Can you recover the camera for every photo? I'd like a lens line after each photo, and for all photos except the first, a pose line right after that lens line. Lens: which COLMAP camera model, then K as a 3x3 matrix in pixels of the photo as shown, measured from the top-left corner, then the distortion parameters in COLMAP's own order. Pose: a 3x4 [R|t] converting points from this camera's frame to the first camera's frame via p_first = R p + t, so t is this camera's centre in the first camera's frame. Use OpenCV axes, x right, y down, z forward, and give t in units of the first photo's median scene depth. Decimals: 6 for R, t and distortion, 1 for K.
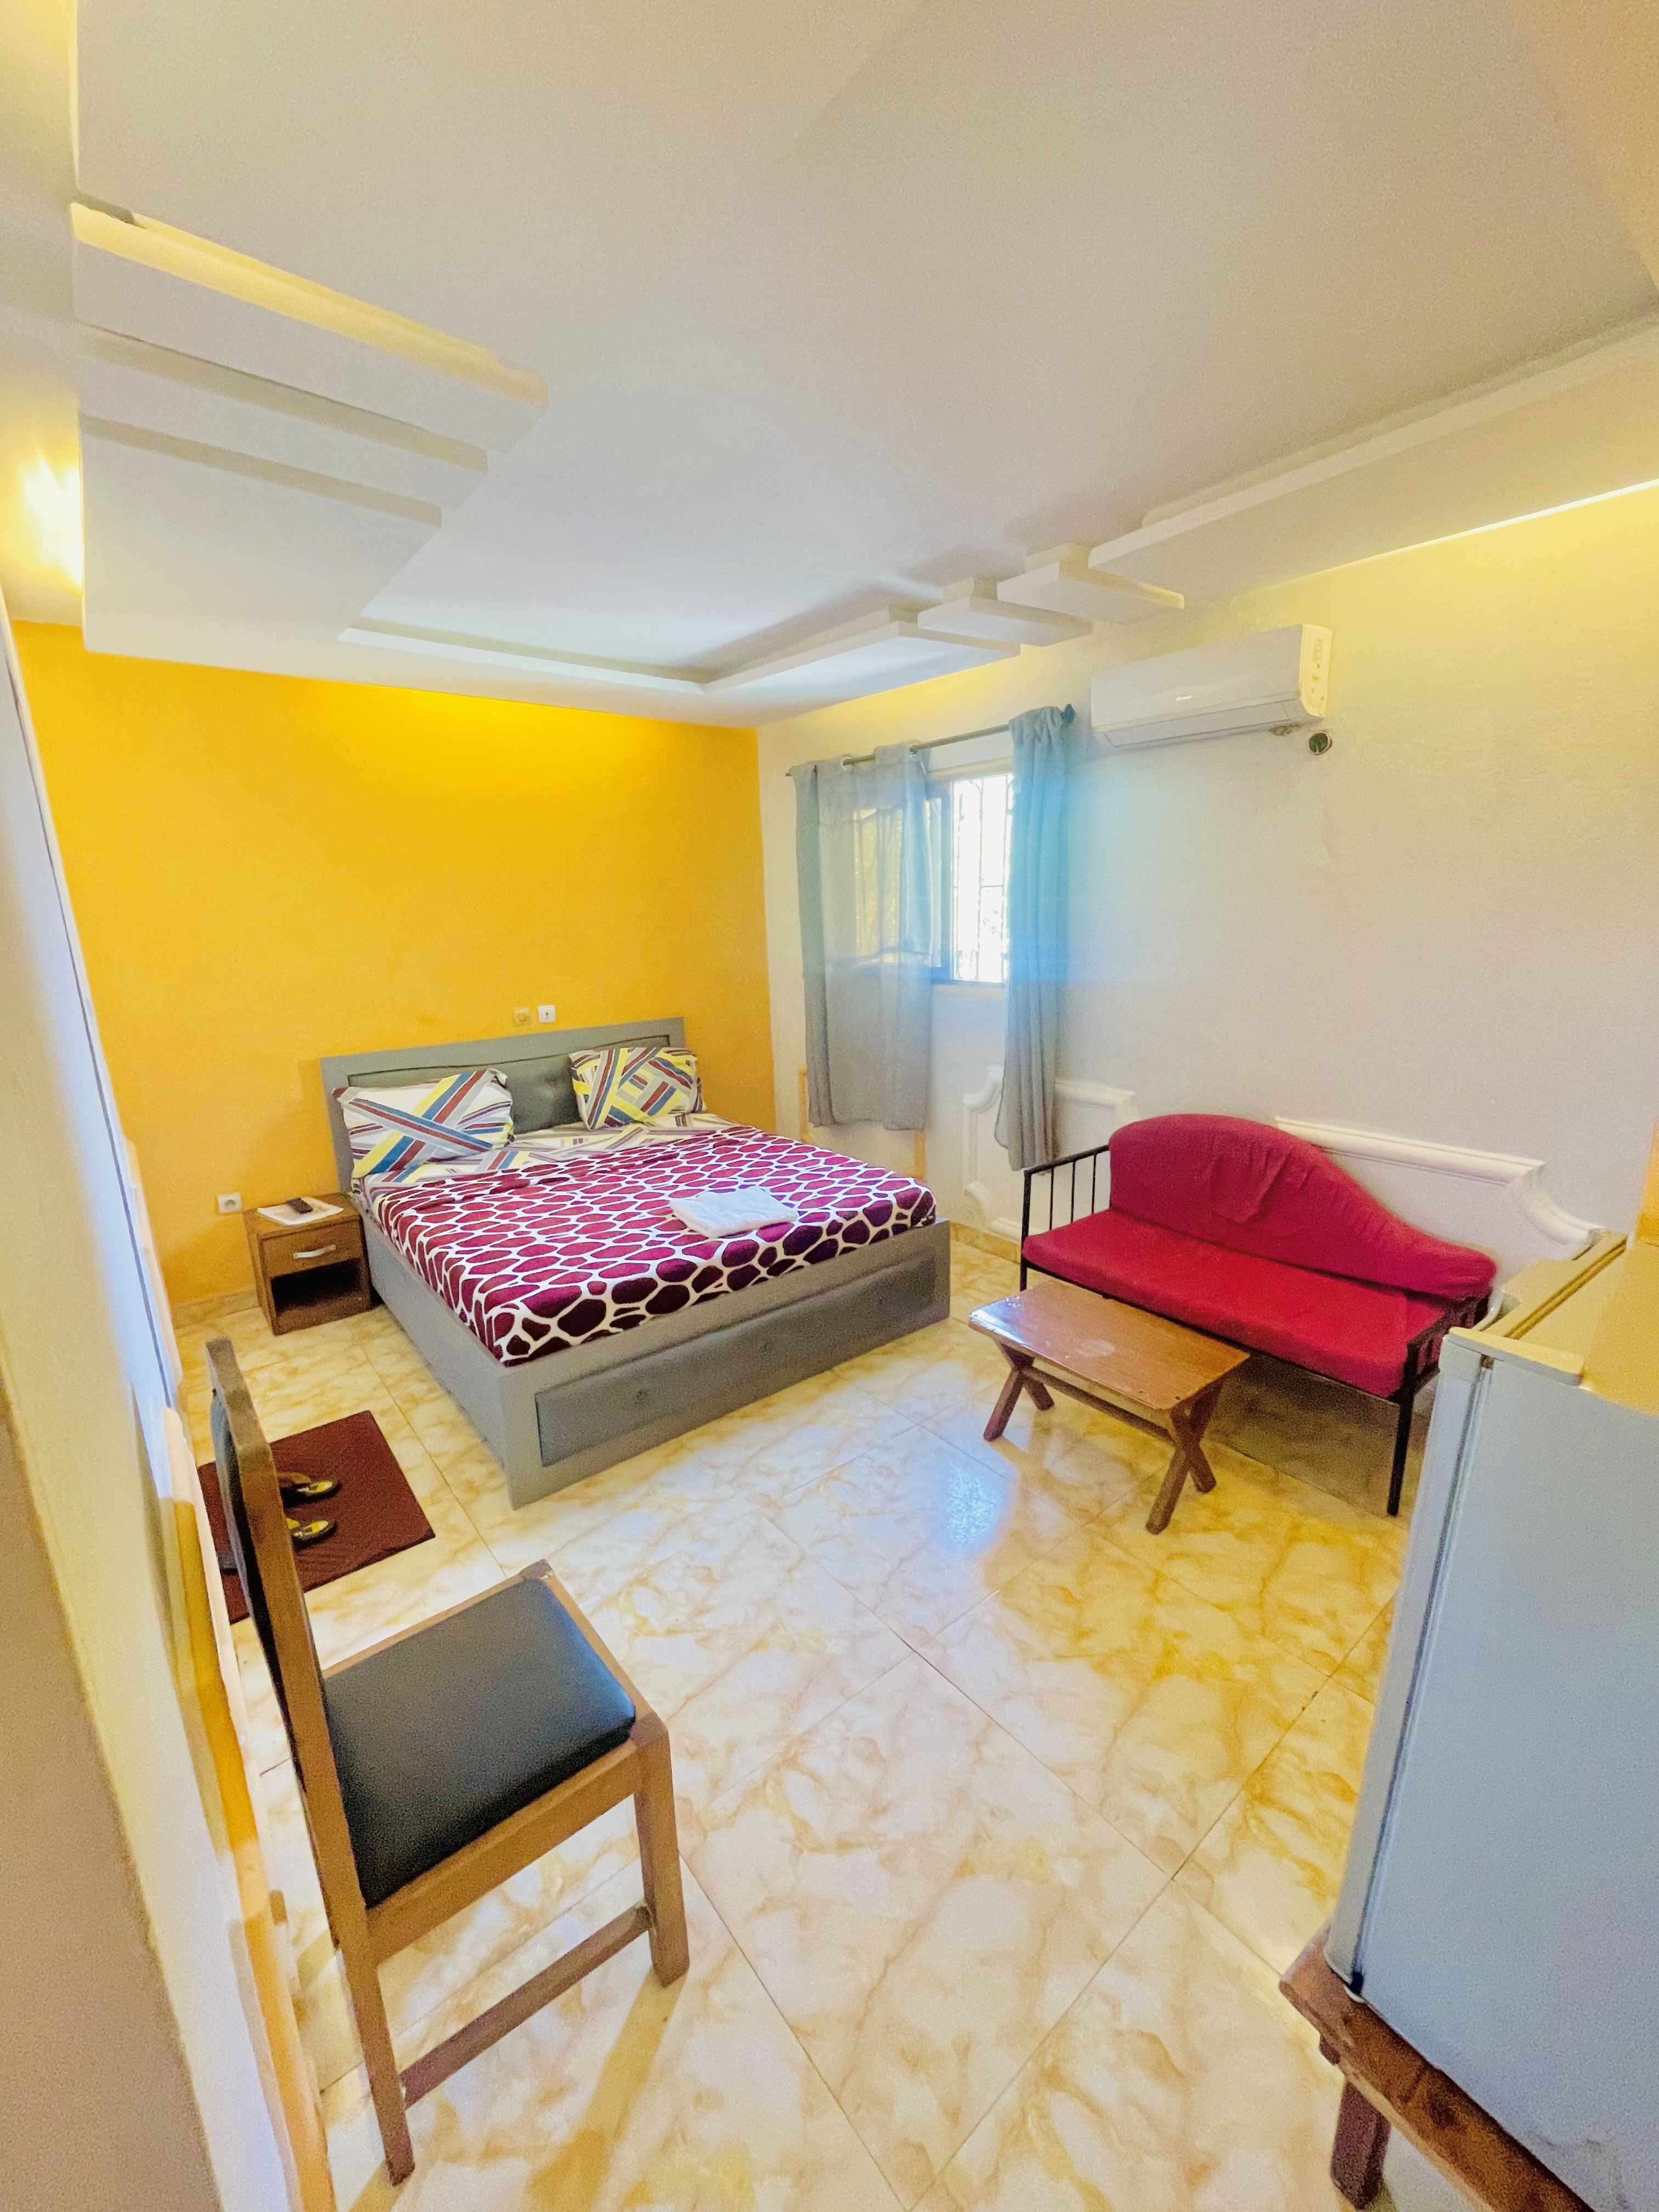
lens RADIAL K [[892.6, 0, 829.3], [0, 892.6, 1109.1], [0, 0, 1]] dist [-0.002214, -0.000076]
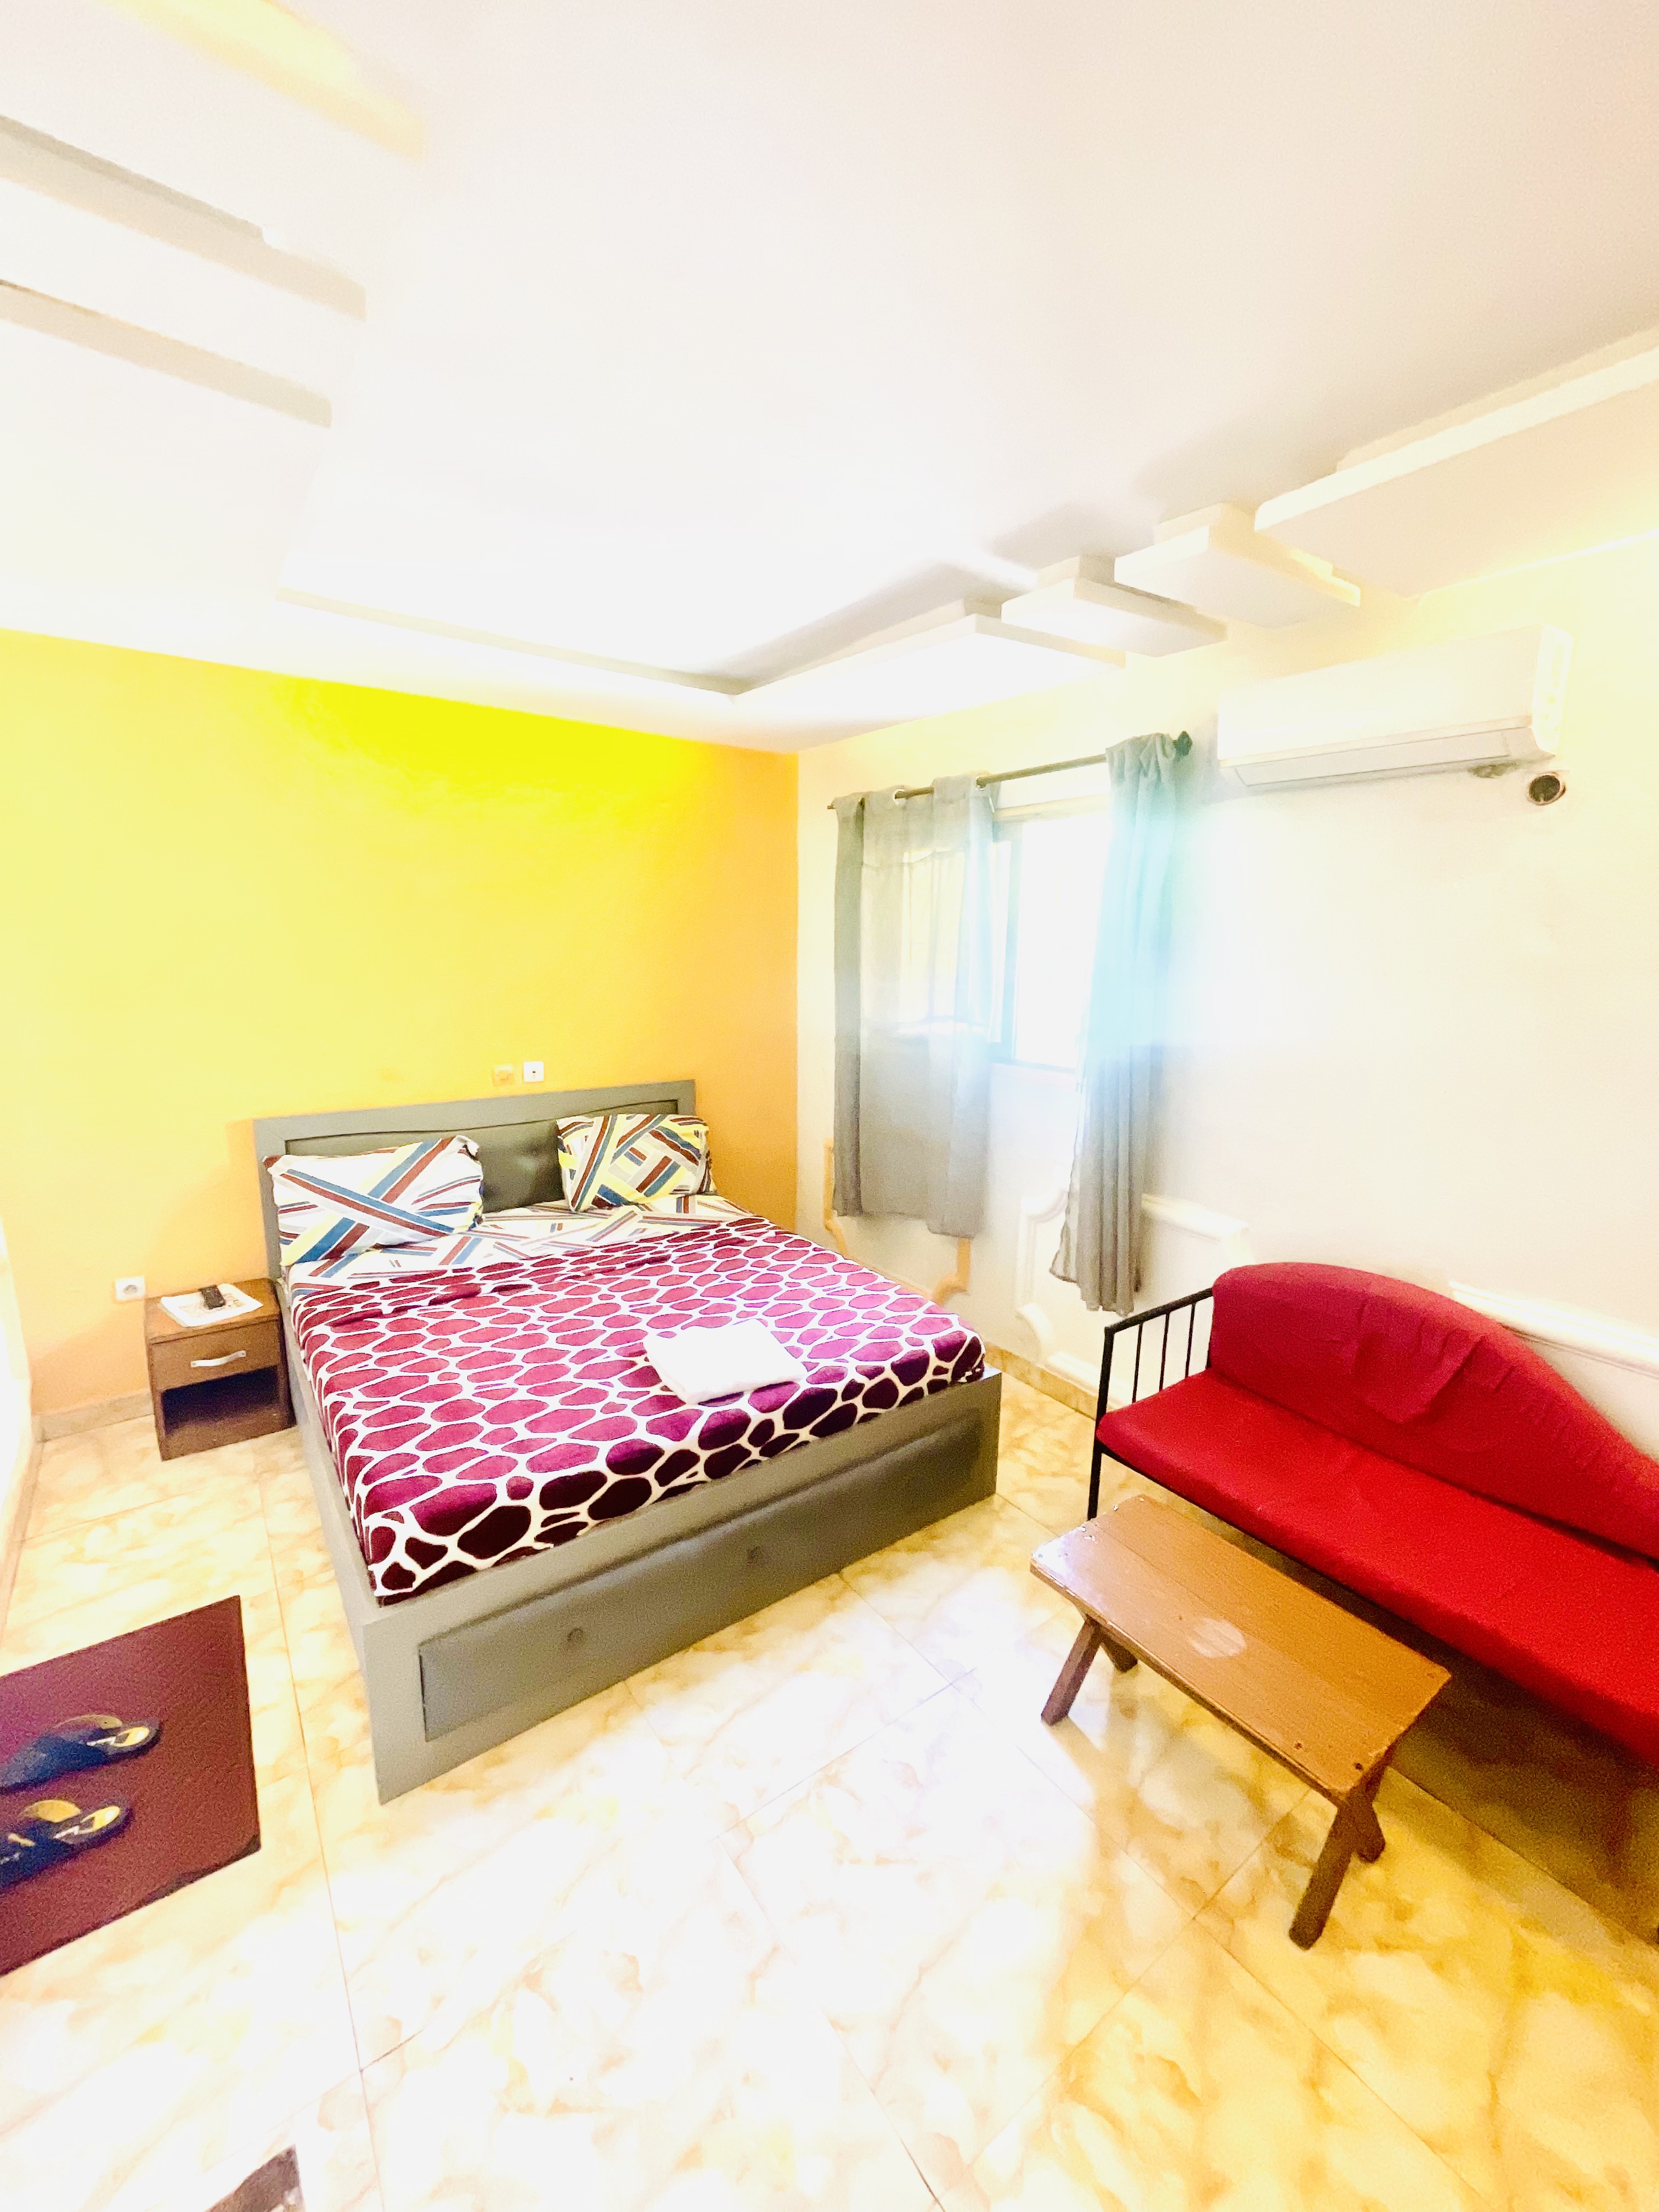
lens RADIAL K [[892.6, 0, 829.2], [0, 892.6, 1105.1], [0, 0, 1]] dist [-0.002214, -0.000076]
pose [[0.997817, 0.051108, -0.041826, 0.005508], [-0.052756, 0.997834, -0.039299, -0.085221], [0.039727, 0.041420, 0.998352, 0.238246]]
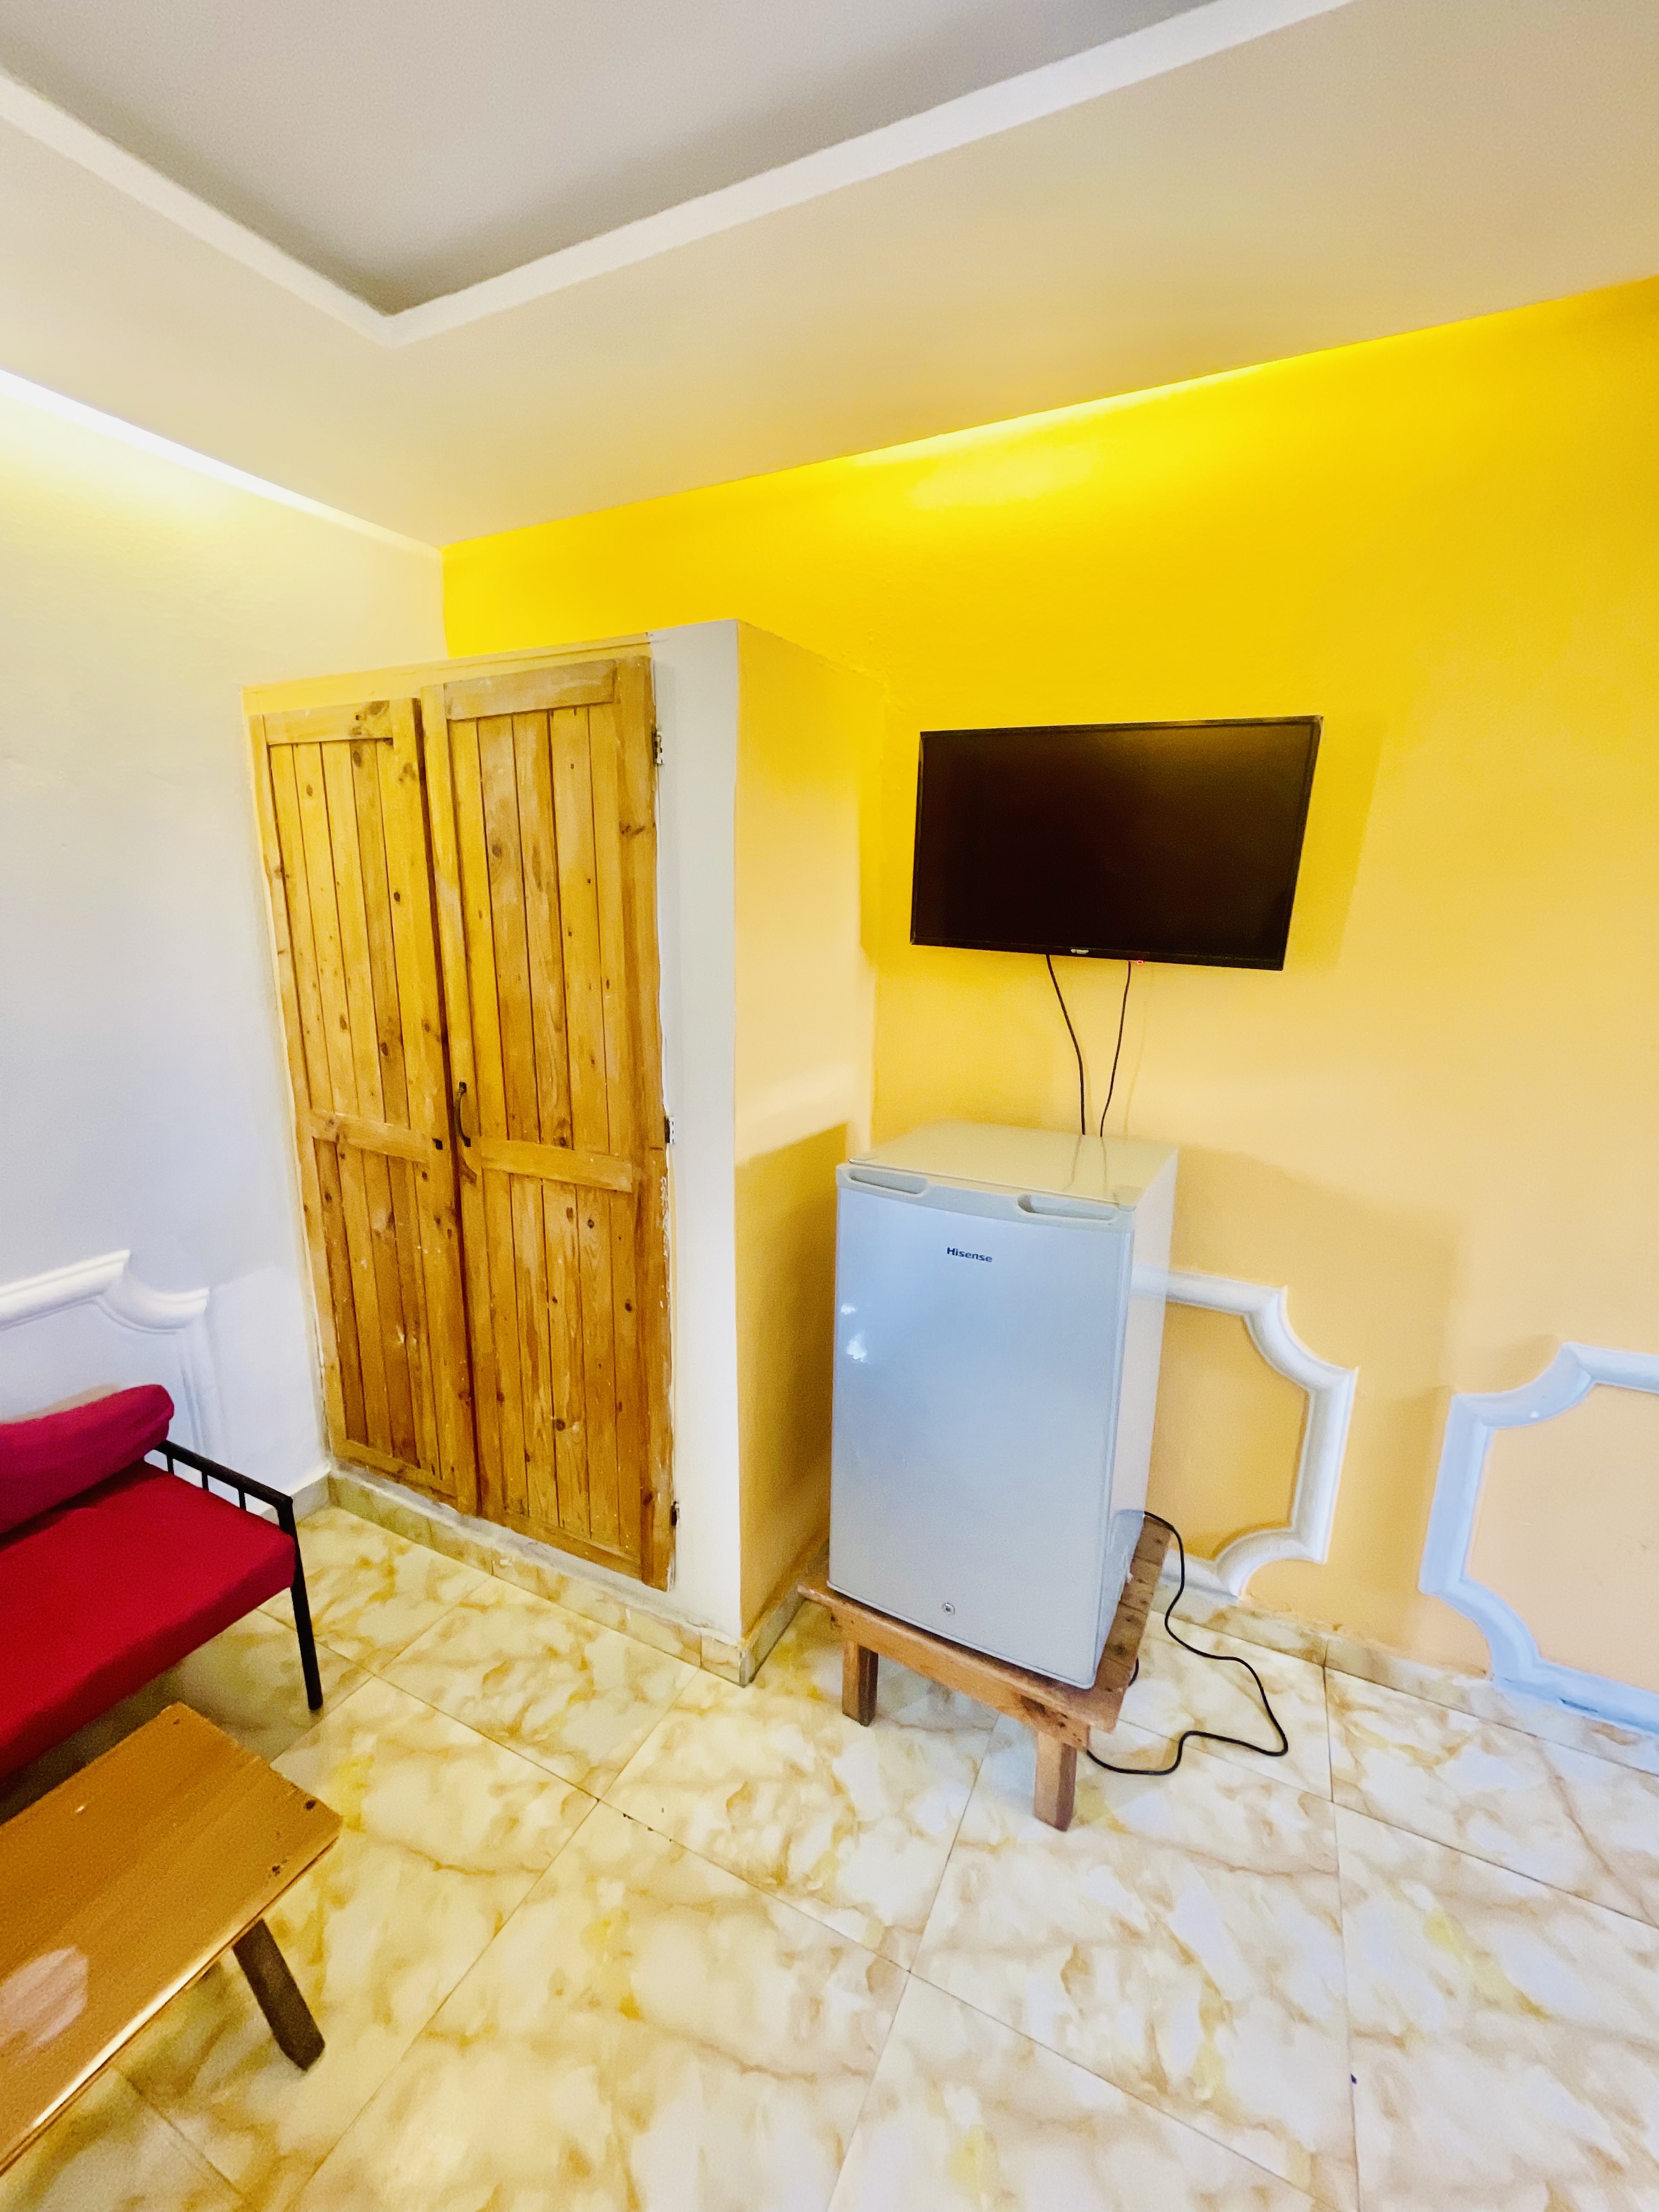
lens RADIAL K [[892.6, 0, 835.3], [0, 892.6, 1099.5], [0, 0, 1]] dist [-0.002214, -0.000076]
pose [[-0.421322, -0.179094, 0.889052, -0.128594], [0.206068, 0.935761, 0.286159, -0.140696], [-0.883189, 0.303770, -0.357351, 0.586621]]
